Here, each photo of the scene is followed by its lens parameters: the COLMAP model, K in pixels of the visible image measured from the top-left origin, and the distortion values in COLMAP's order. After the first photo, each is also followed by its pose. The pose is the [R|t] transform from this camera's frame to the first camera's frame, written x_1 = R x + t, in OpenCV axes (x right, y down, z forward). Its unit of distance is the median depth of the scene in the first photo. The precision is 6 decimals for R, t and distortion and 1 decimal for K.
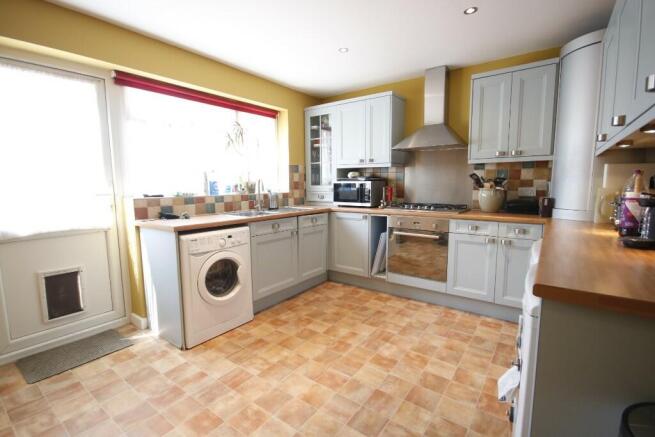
lens RADIAL K [[303.5, 0, 329.7], [0, 303.5, 219.7], [0, 0, 1]] dist [-0.000273, 0.000493]
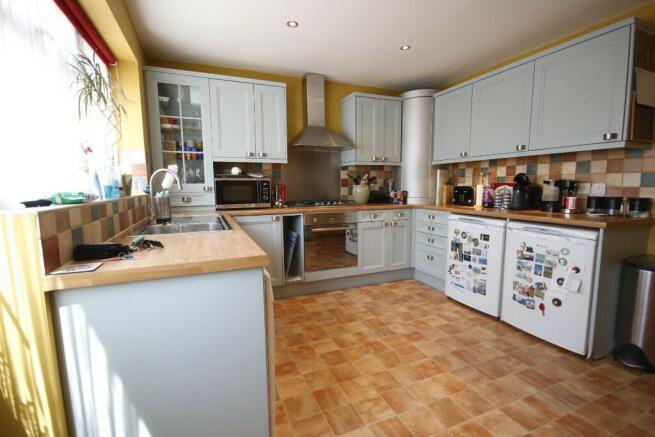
lens RADIAL K [[303.5, 0, 329.7], [0, 303.5, 219.7], [0, 0, 1]] dist [-0.000273, 0.000493]
pose [[0.514698, -0.097532, 0.851806, -0.690253], [0.107018, 0.993047, 0.049040, -0.039495], [-0.850666, 0.065918, 0.521557, 0.500082]]
